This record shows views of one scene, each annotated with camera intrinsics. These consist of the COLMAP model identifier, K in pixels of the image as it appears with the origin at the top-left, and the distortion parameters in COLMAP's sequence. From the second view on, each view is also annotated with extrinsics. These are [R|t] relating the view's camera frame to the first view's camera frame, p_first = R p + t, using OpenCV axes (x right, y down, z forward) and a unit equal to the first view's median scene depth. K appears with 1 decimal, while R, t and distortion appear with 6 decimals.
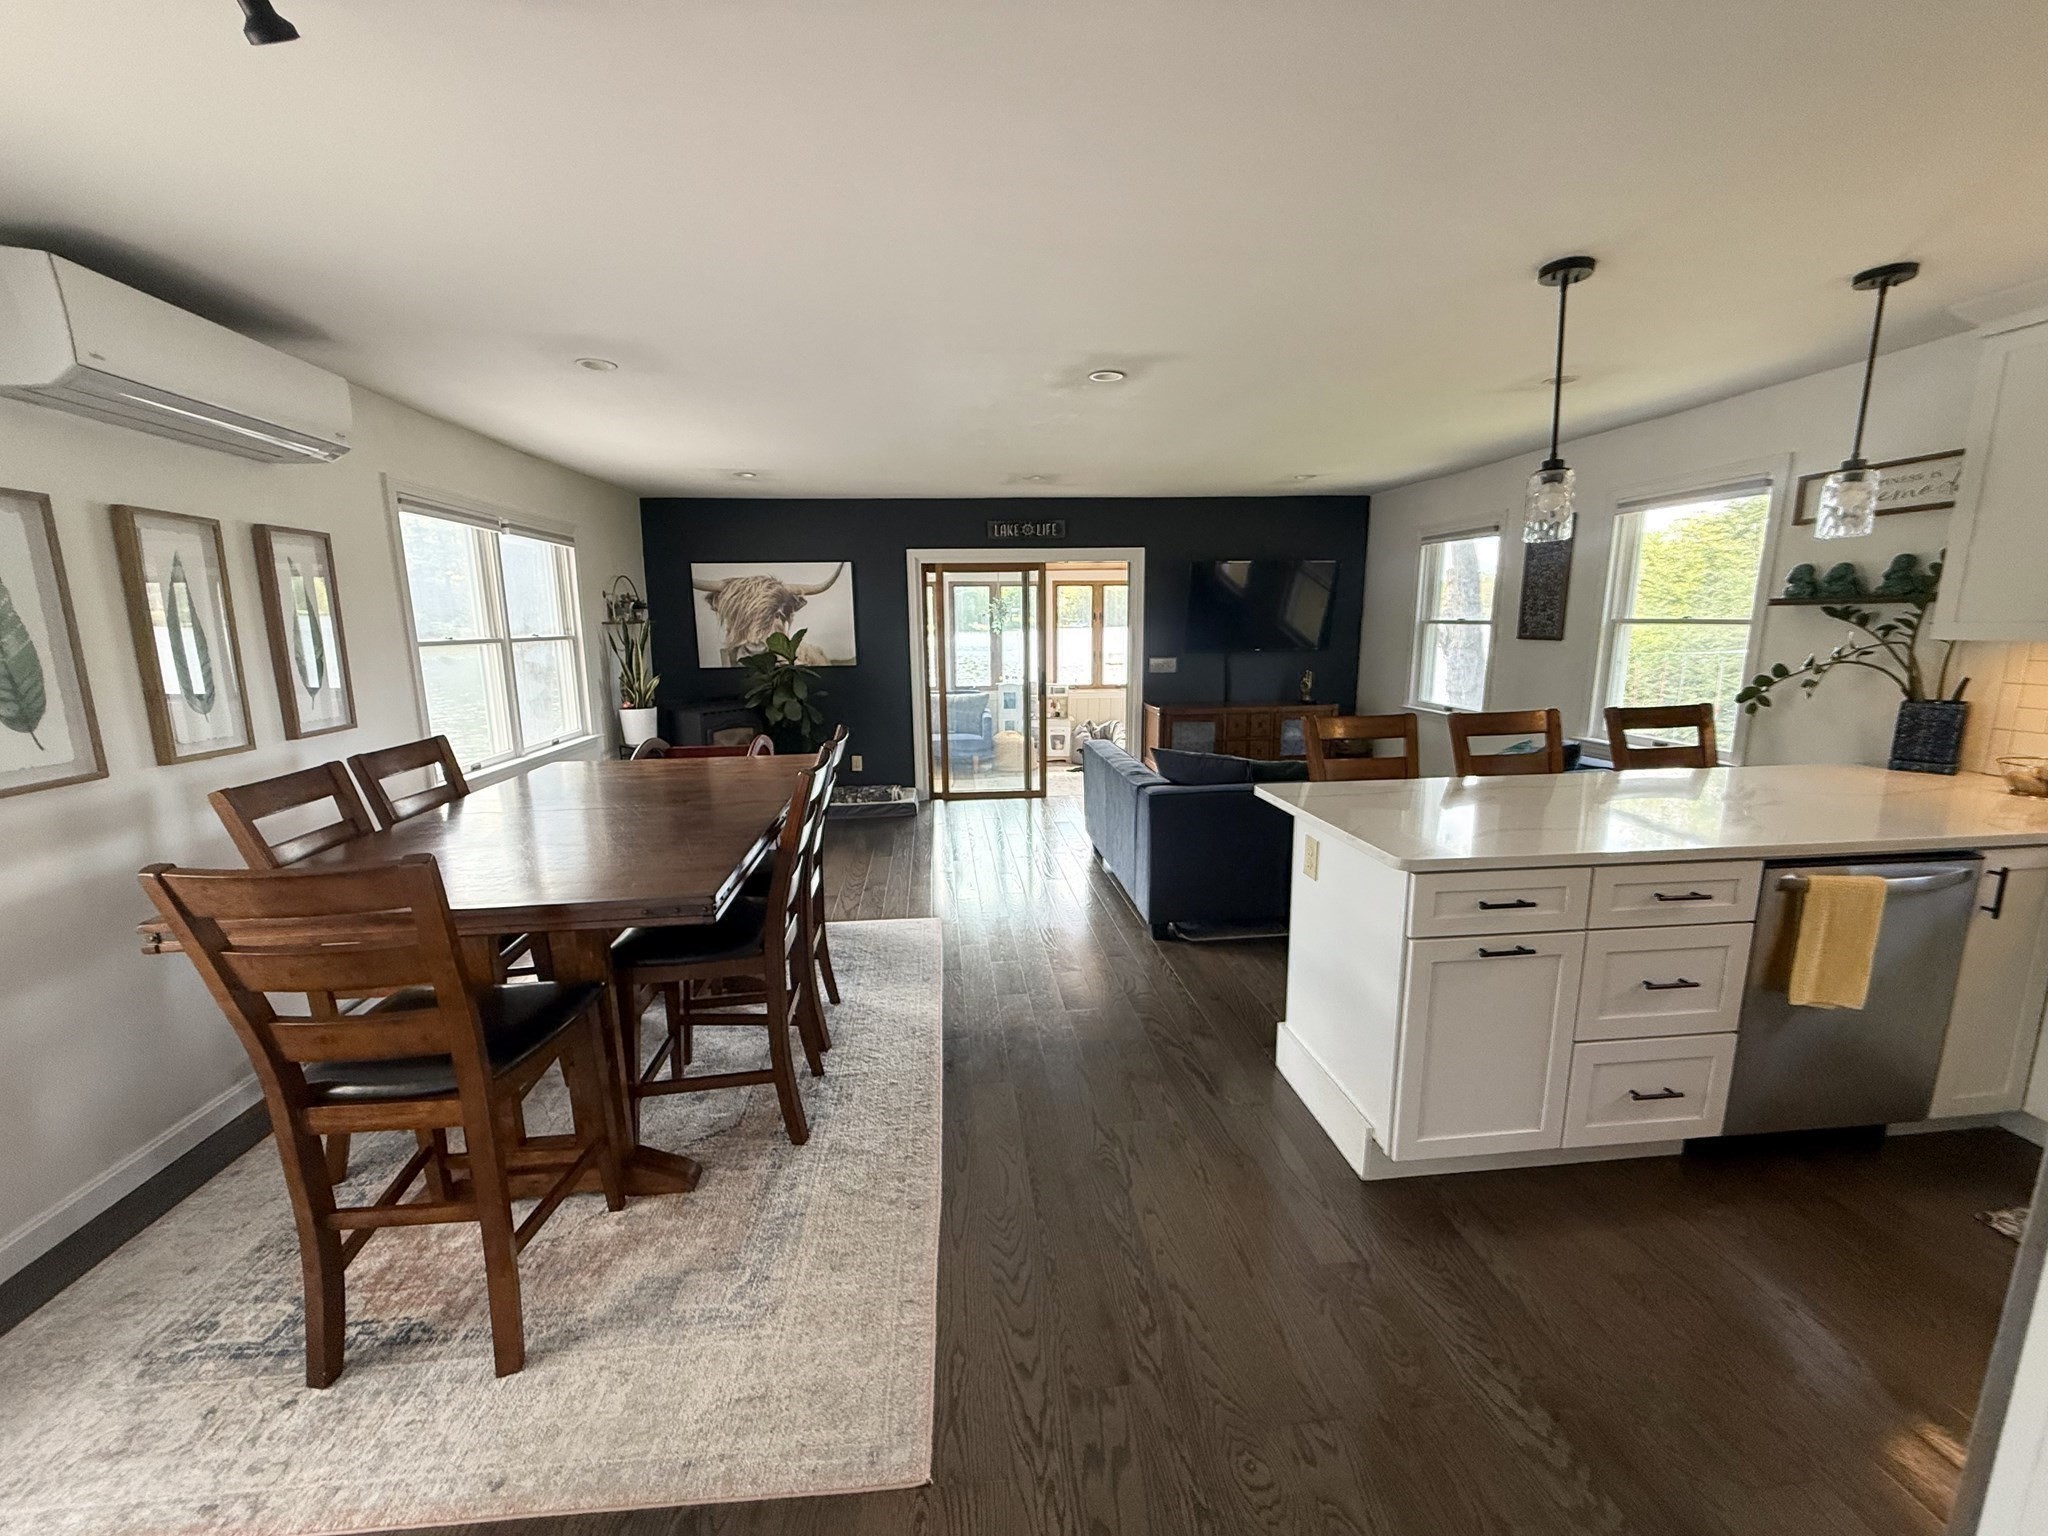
lens RADIAL K [[813.1, 0, 1020.6], [0, 813.1, 768.6], [0, 0, 1]] dist [-0.001282, 0.000001]
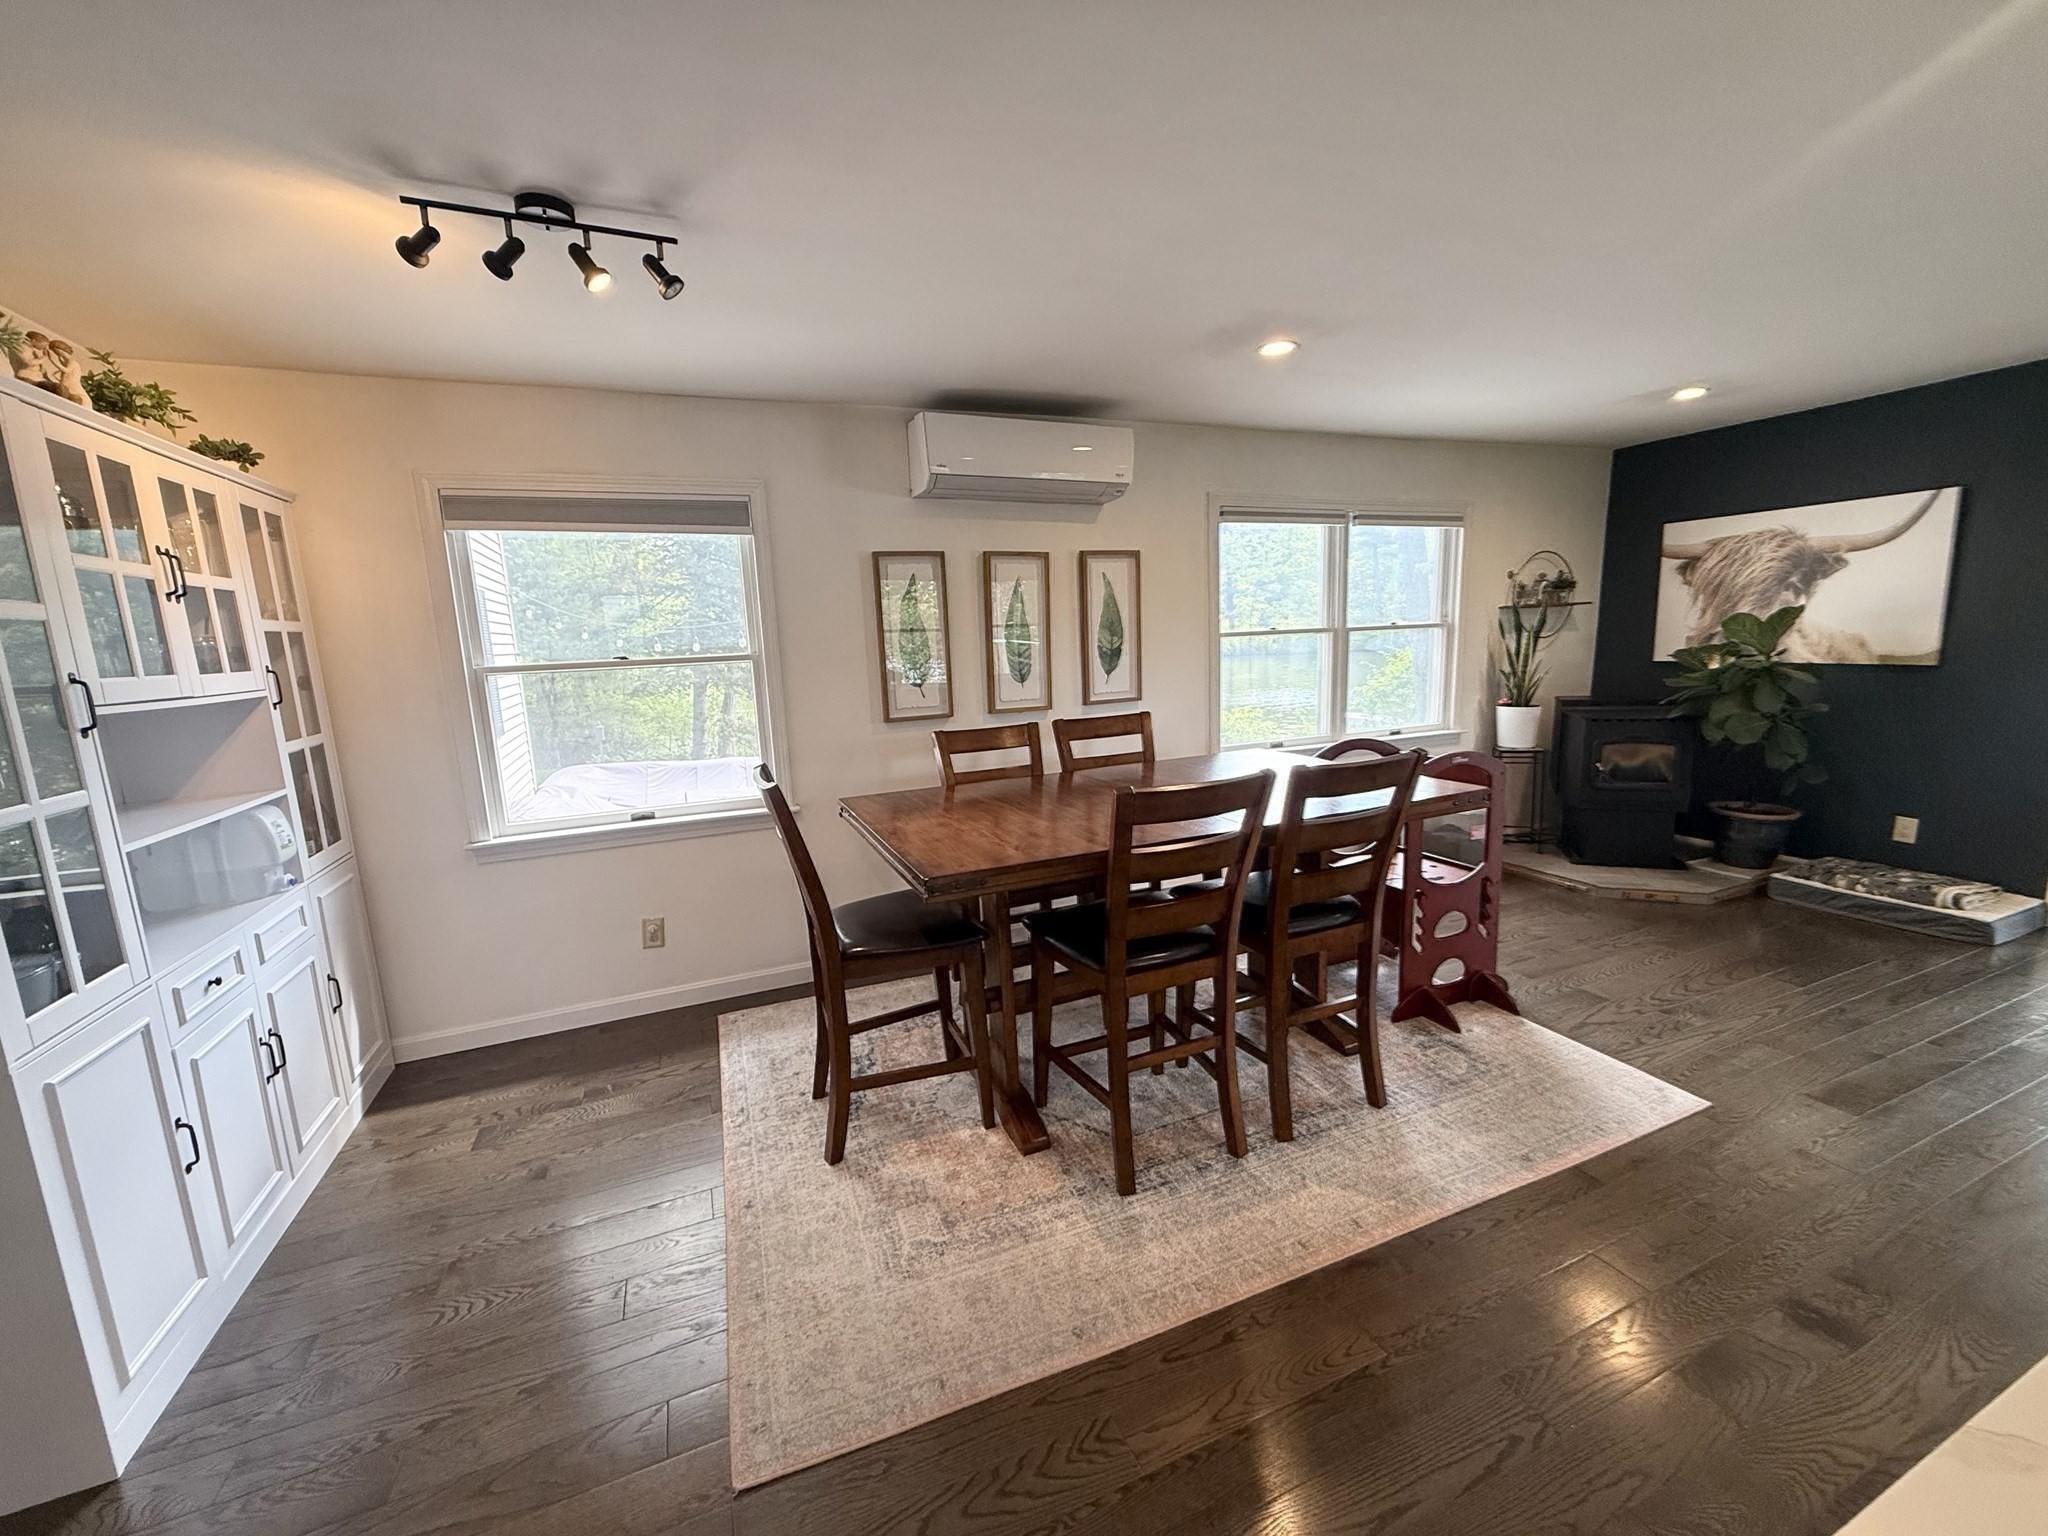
lens RADIAL K [[813.1, 0, 1020.6], [0, 813.1, 768.6], [0, 0, 1]] dist [-0.001282, 0.000001]
pose [[0.285528, 0.156530, -0.945501, 0.333384], [-0.135975, 0.983208, 0.121710, -0.068500], [0.948675, 0.093813, 0.302017, 0.400148]]
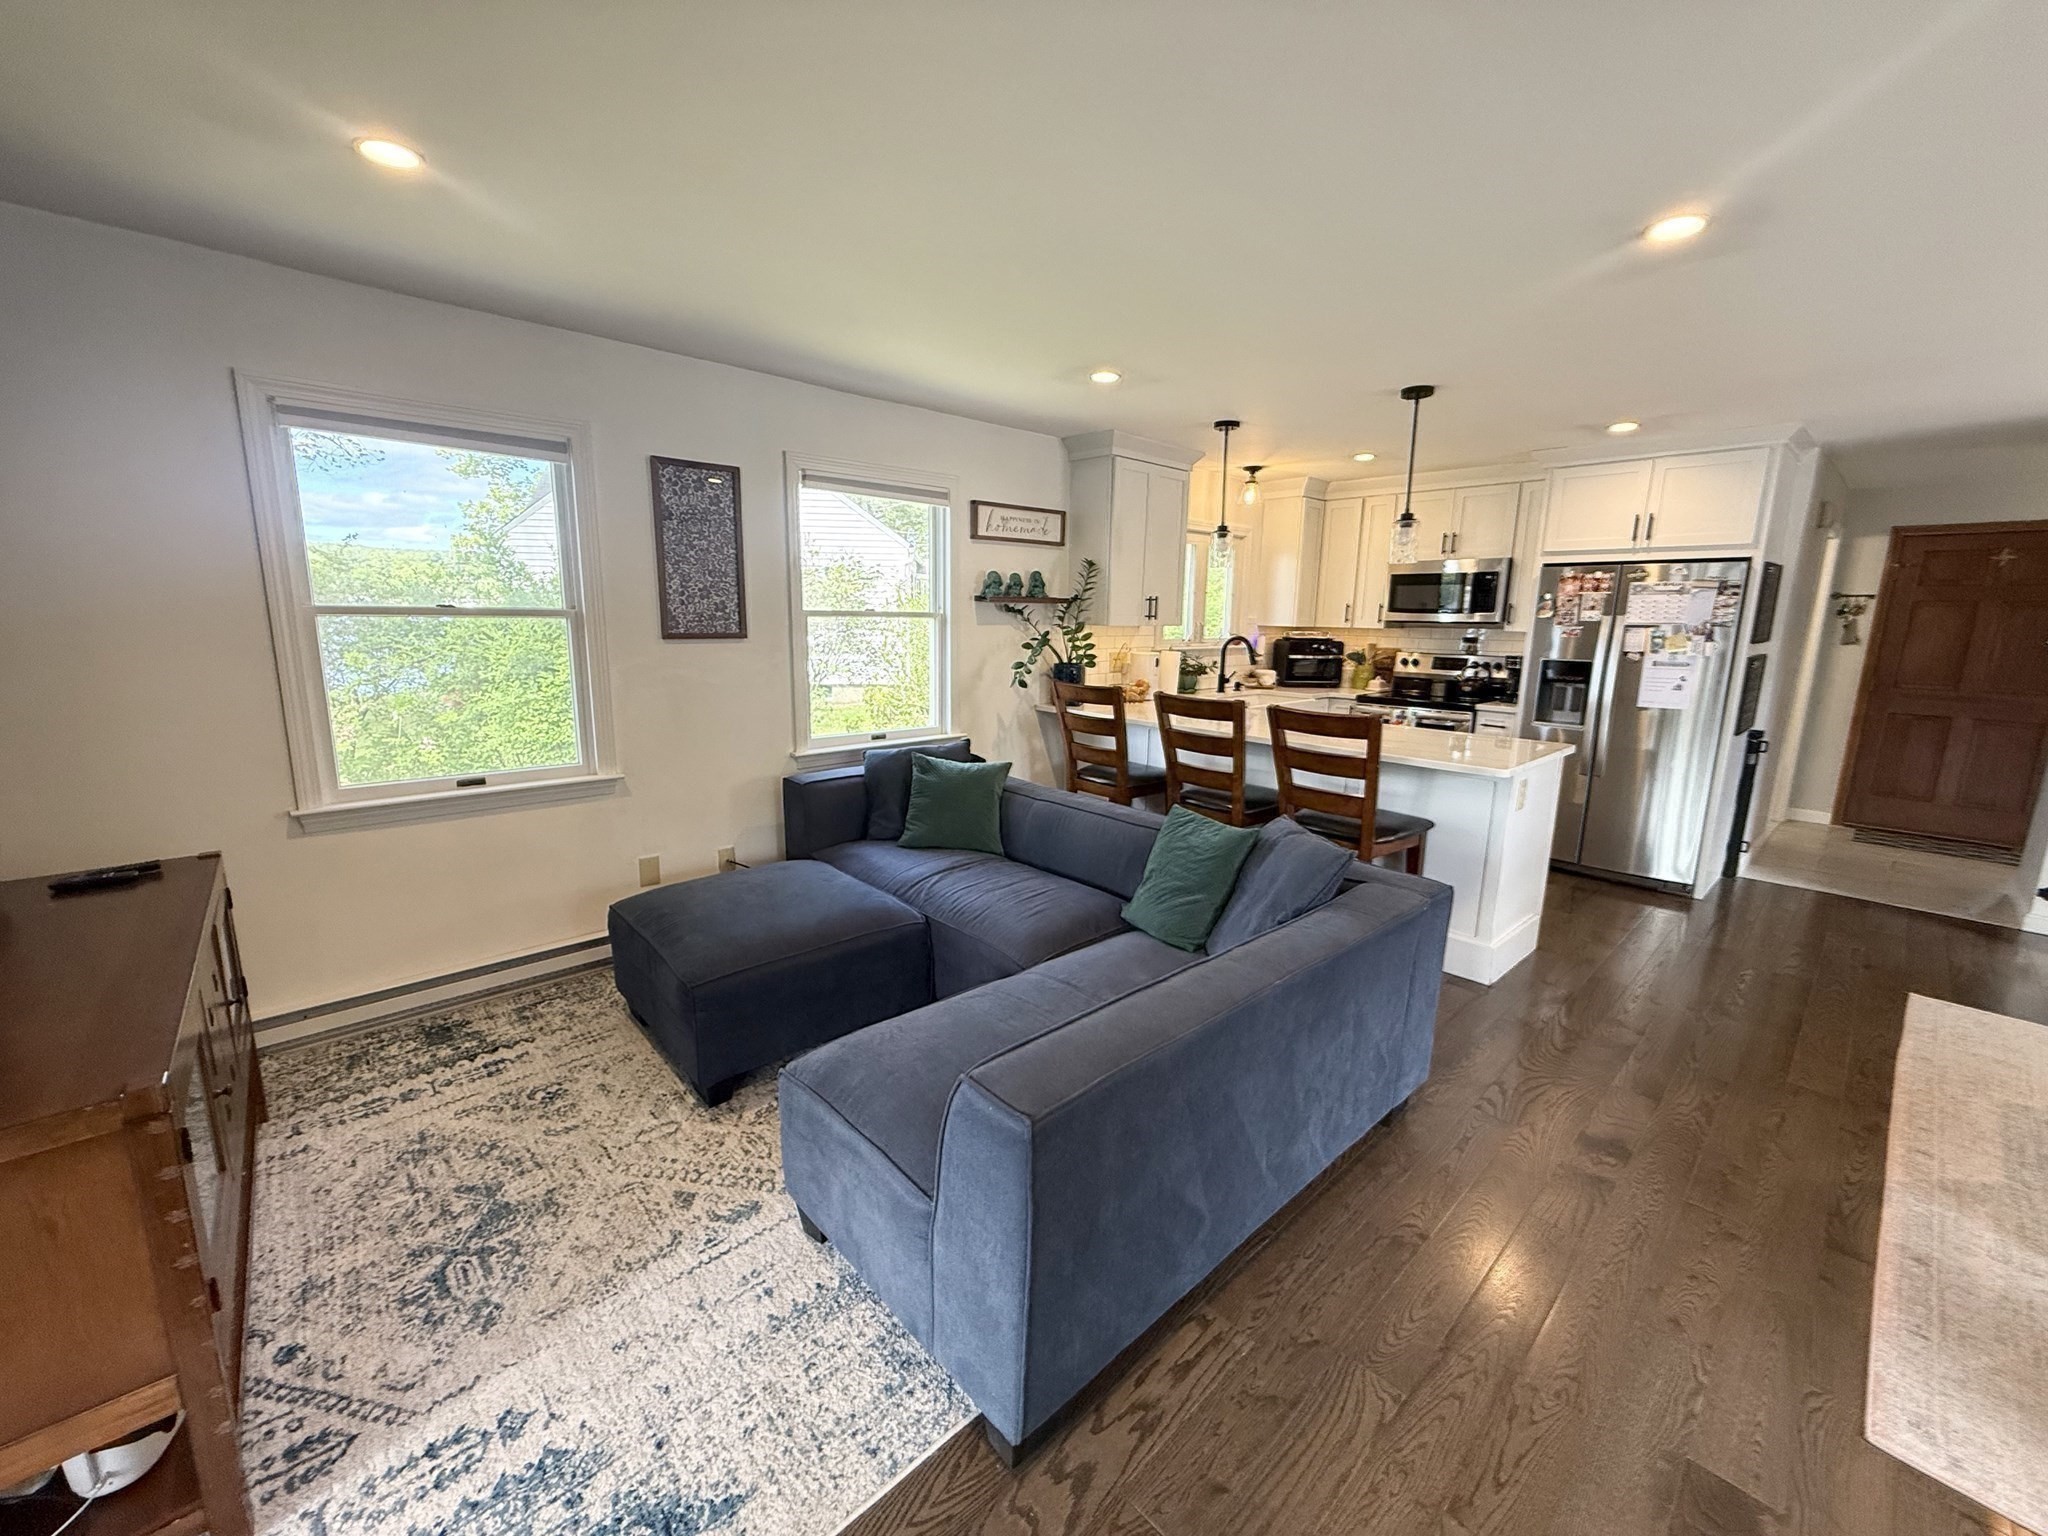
lens RADIAL K [[813.1, 0, 1020.6], [0, 813.1, 768.6], [0, 0, 1]] dist [-0.001282, 0.000001]
pose [[-0.596804, -0.148003, 0.788619, -0.137562], [0.138489, 0.949092, 0.282924, -0.304052], [-0.790345, 0.278065, -0.545925, 1.712440]]
